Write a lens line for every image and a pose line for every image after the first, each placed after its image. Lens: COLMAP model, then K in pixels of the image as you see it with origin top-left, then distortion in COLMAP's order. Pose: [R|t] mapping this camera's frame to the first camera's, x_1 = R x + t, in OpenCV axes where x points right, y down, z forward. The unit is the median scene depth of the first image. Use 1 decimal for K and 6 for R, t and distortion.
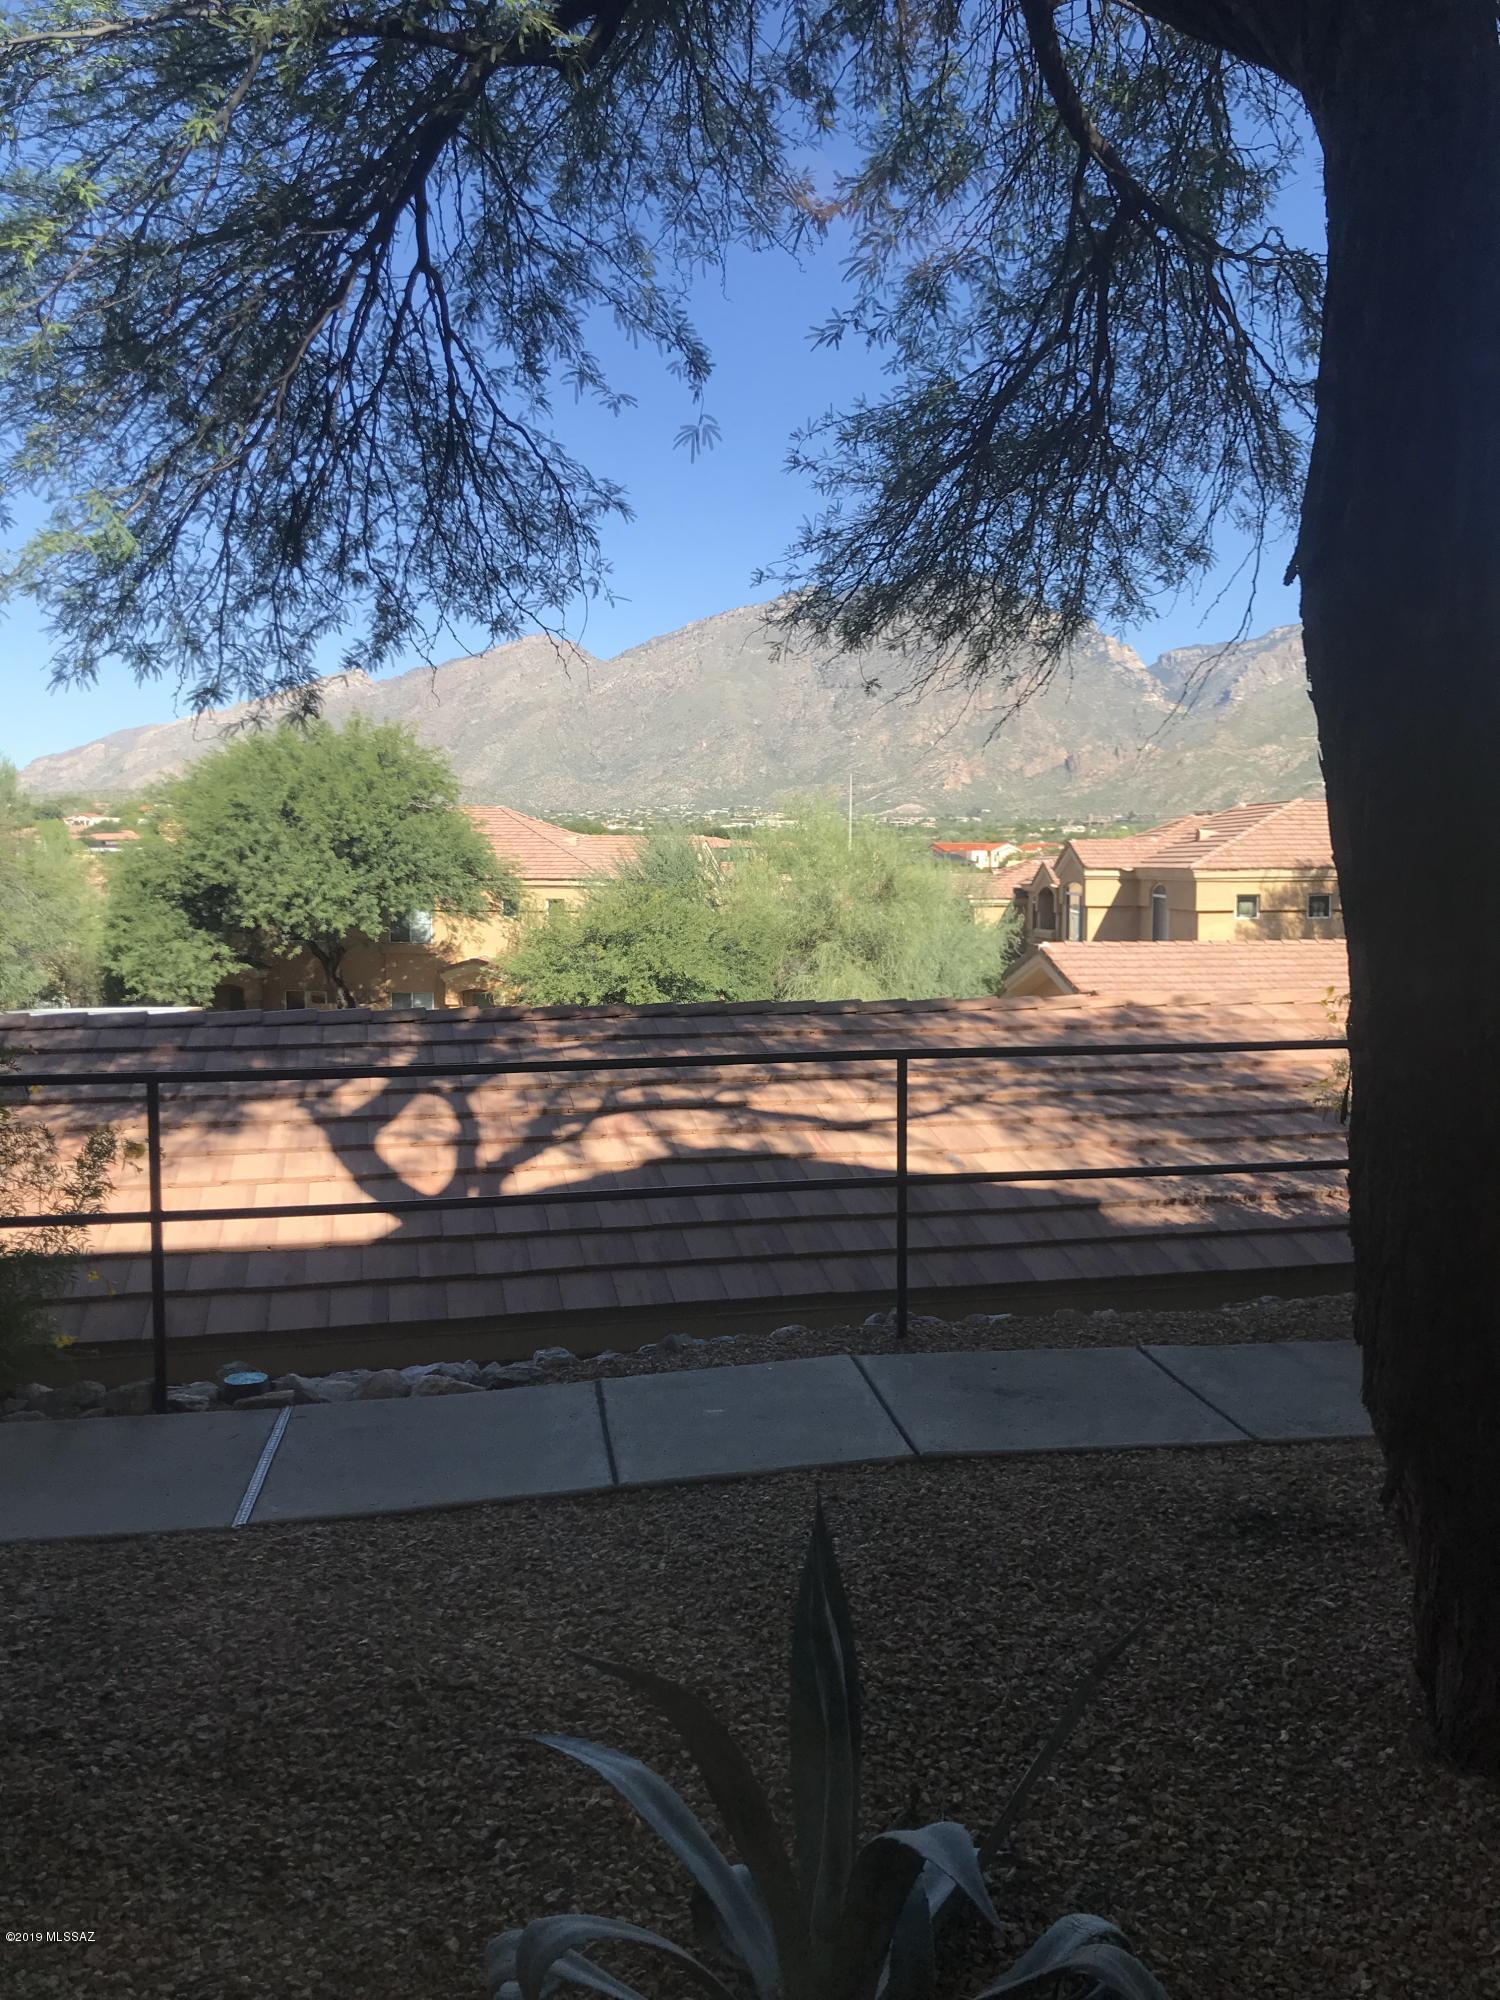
lens RADIAL K [[1637.8, 0, 757.3], [0, 1637.8, 1041.4], [0, 0, 1]] dist [0.022878, -0.031508]
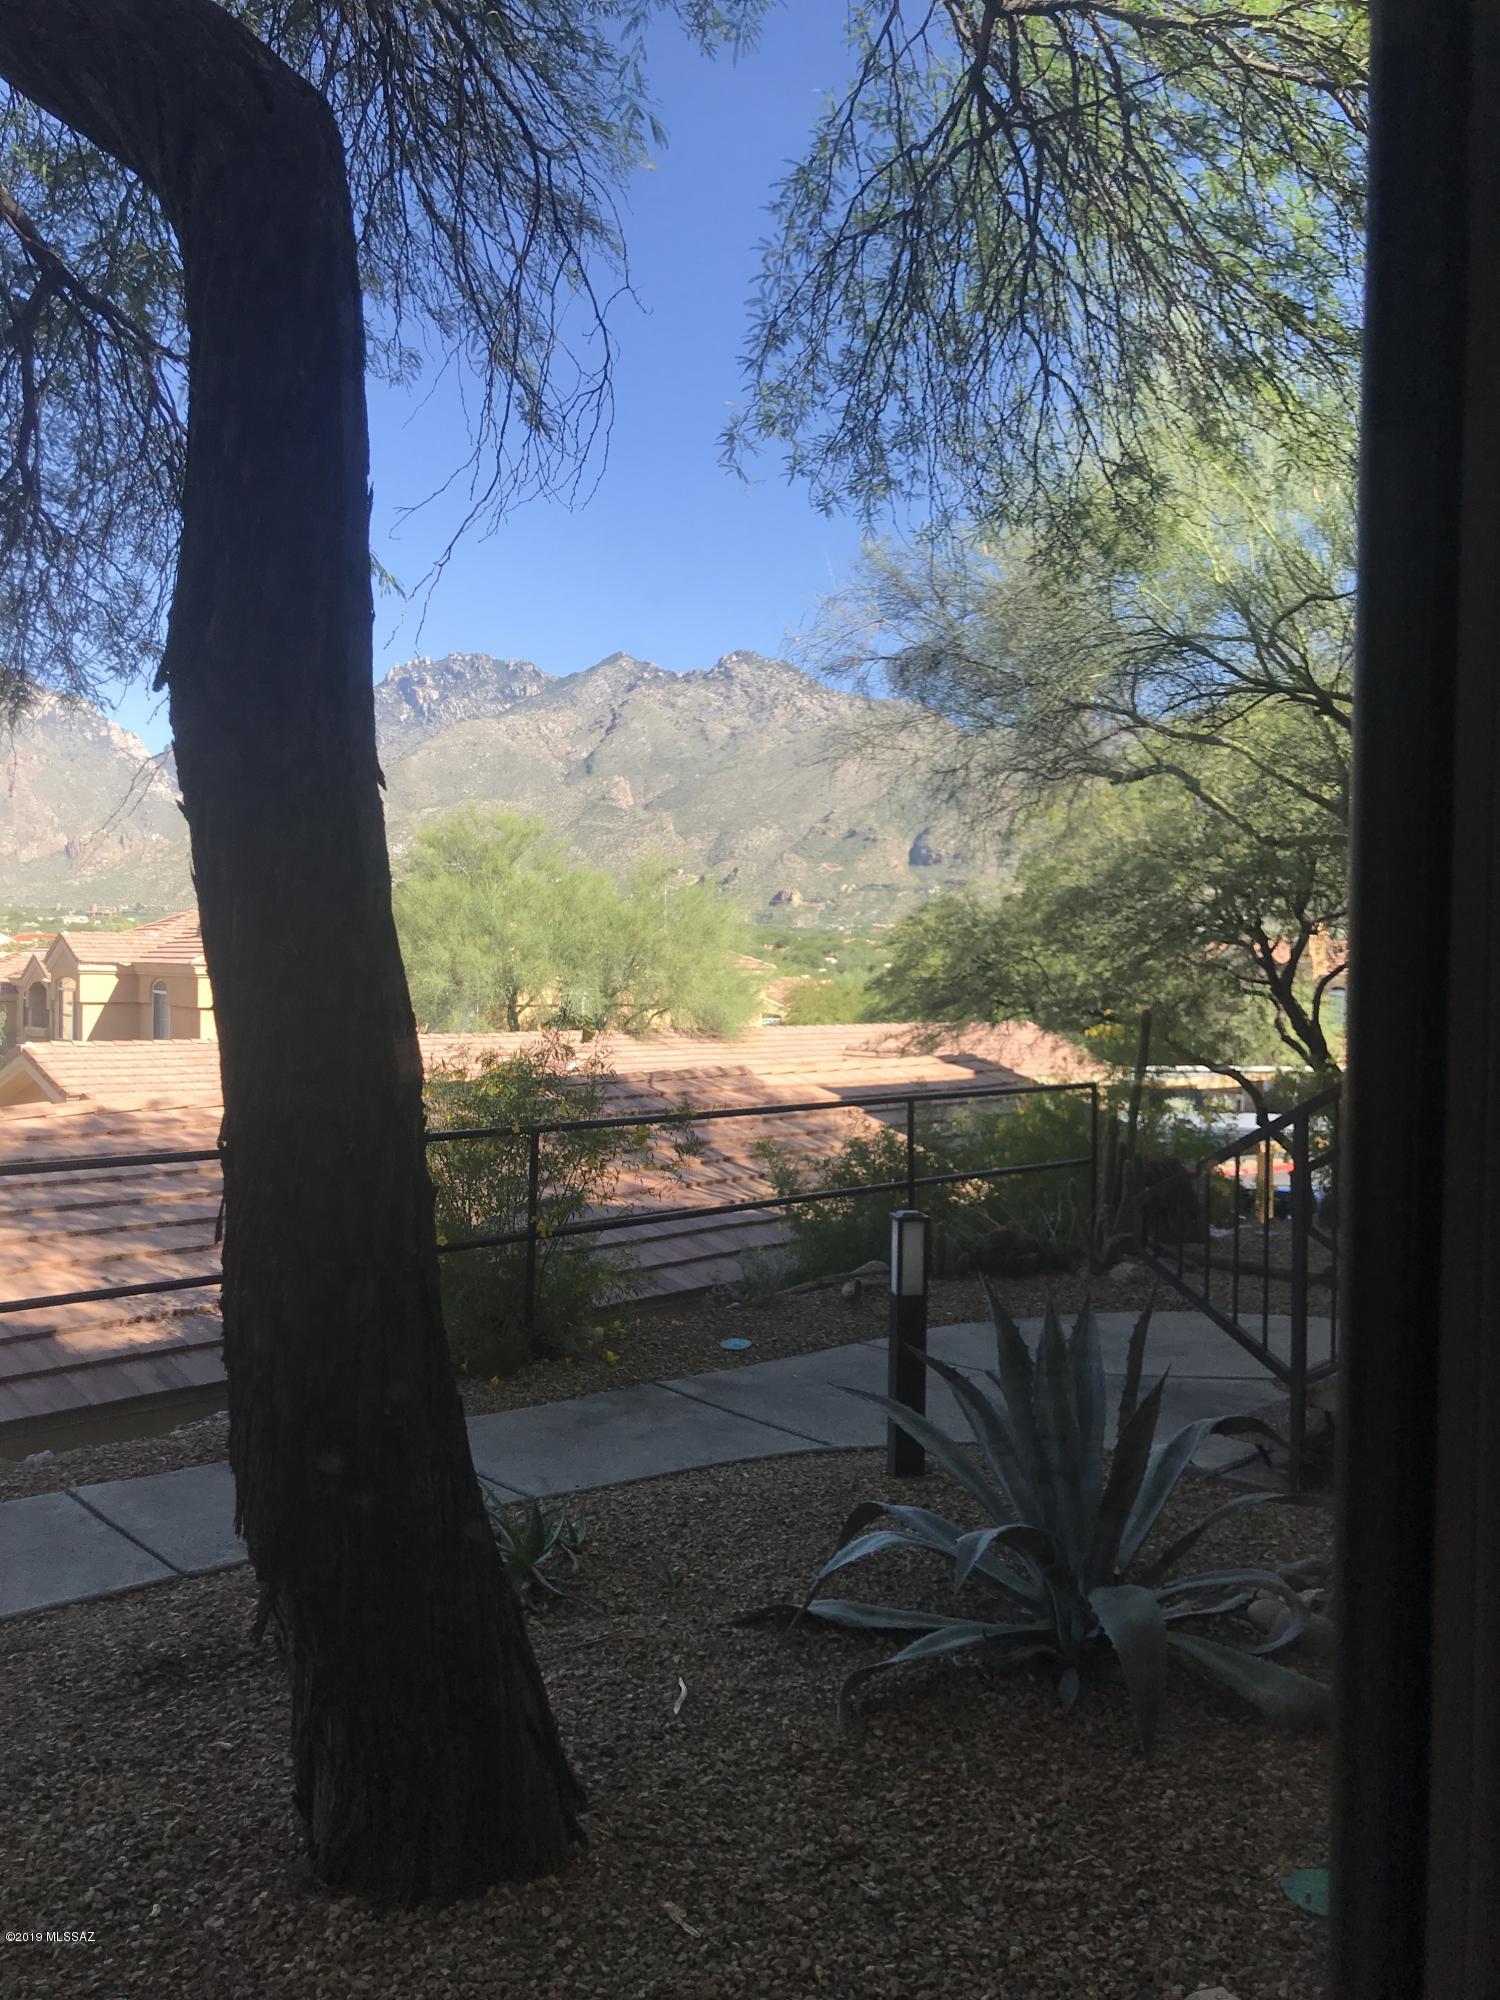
lens RADIAL K [[1637.8, 0, 774.4], [0, 1637.8, 1035.0], [0, 0, 1]] dist [0.022878, -0.031508]
pose [[0.830830, -0.010424, 0.556428, 0.010230], [0.044720, 0.997842, -0.048080, -0.001351], [-0.554726, 0.064830, 0.829503, -0.000158]]
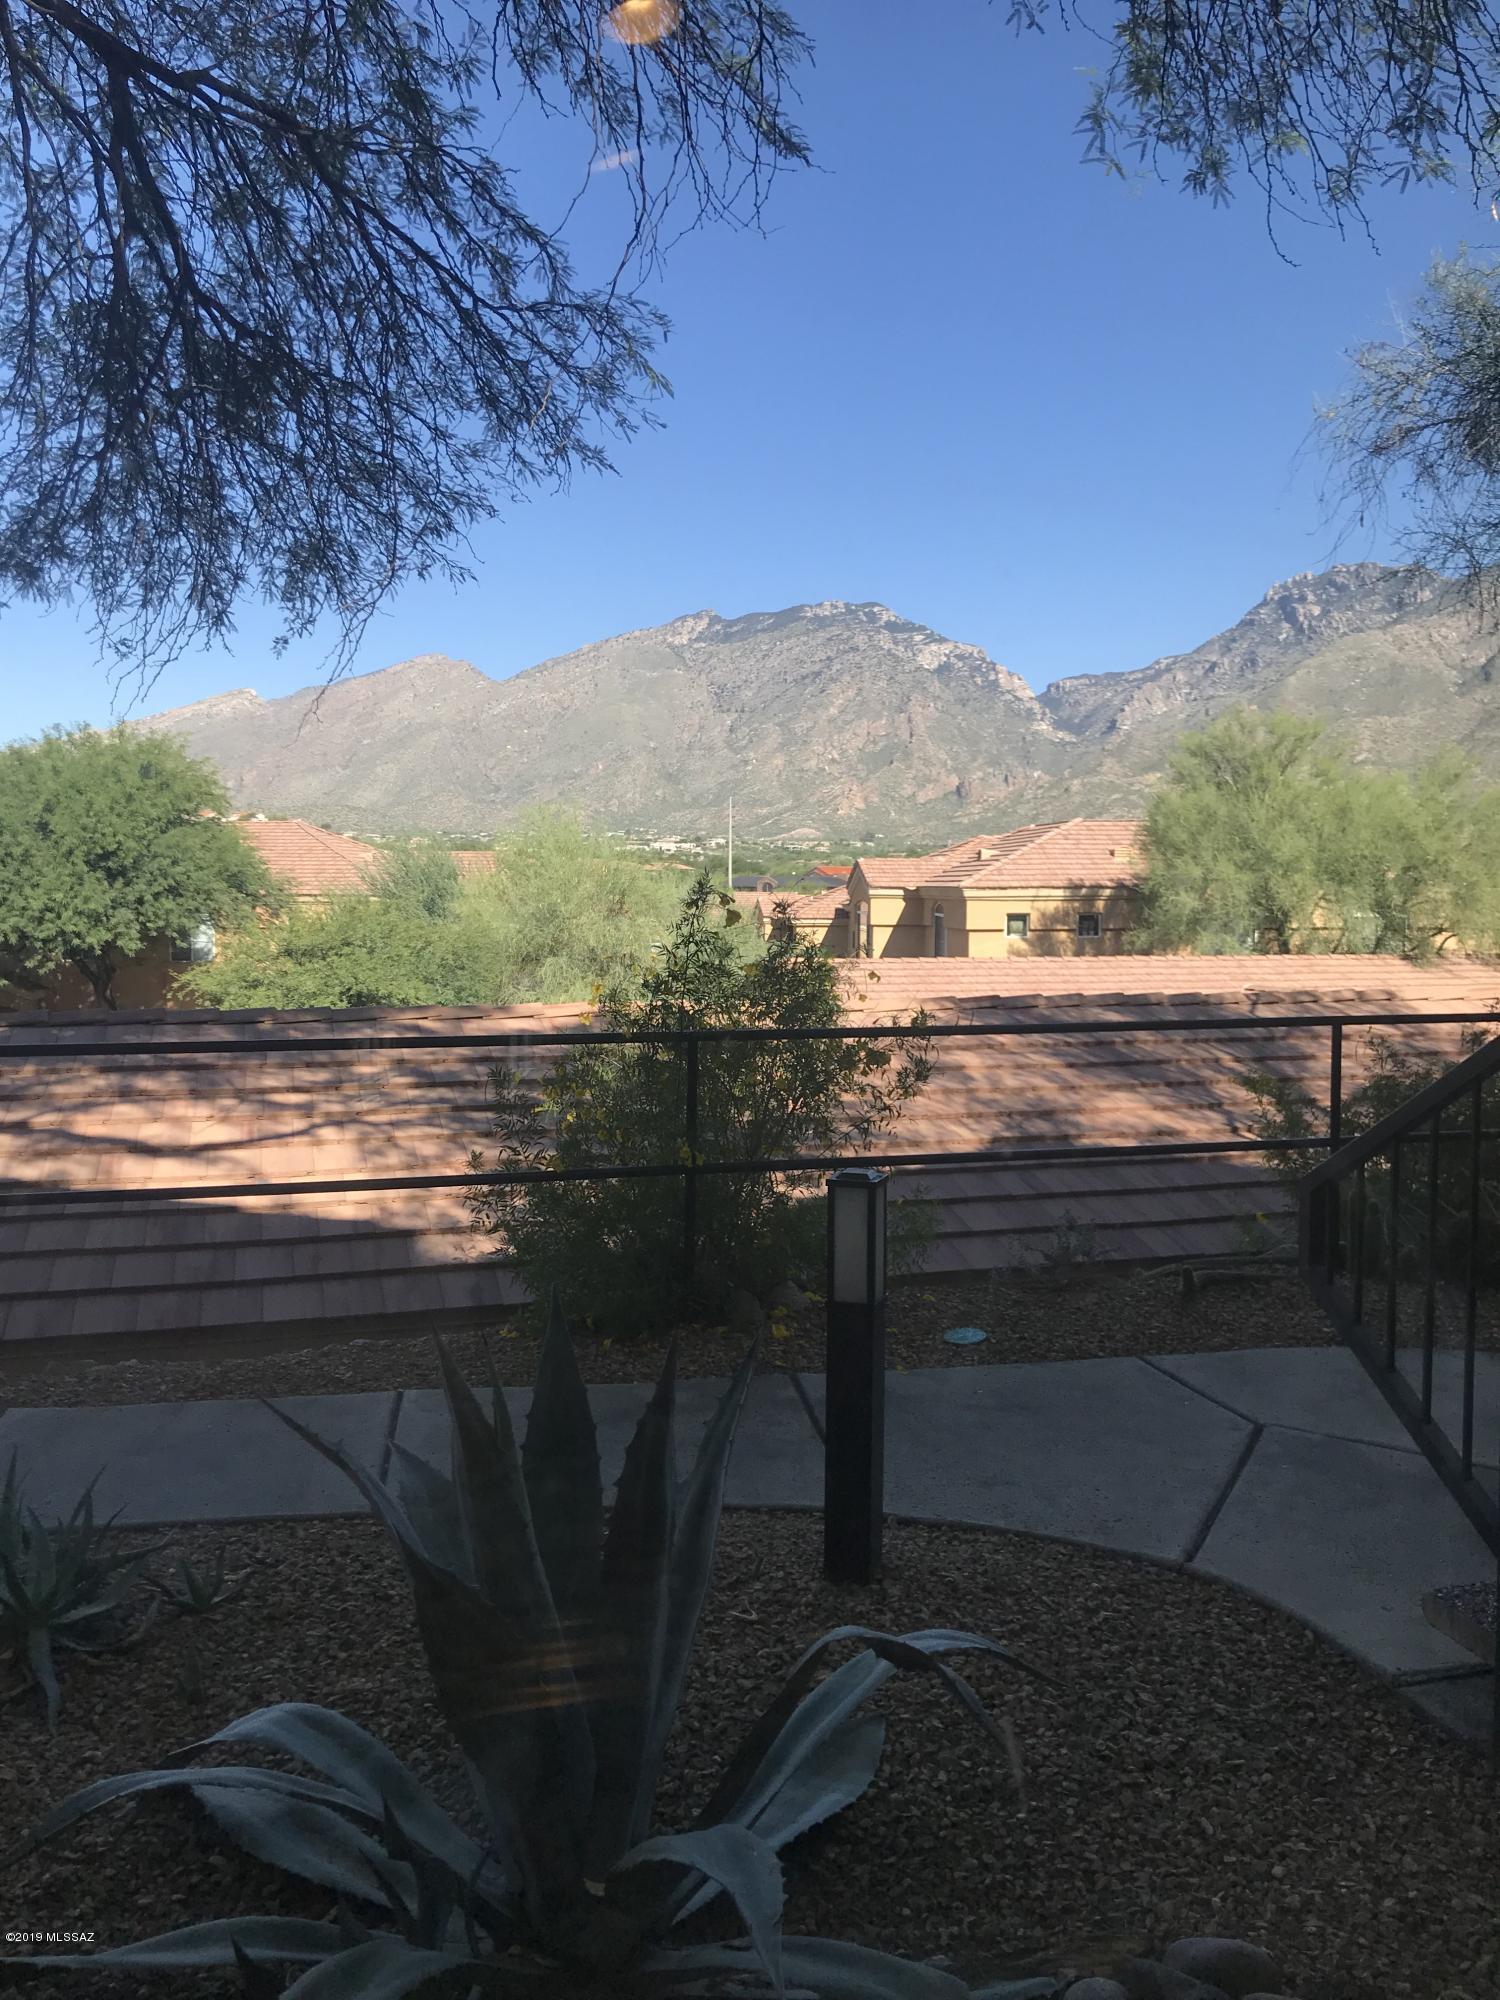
lens RADIAL K [[1637.8, 0, 758.9], [0, 1637.8, 1018.3], [0, 0, 1]] dist [0.022878, -0.031508]
pose [[0.998070, 0.000128, 0.062093, 0.107288], [0.001616, 0.999606, -0.028020, 0.002353], [-0.062072, 0.028066, 0.997677, 0.026995]]
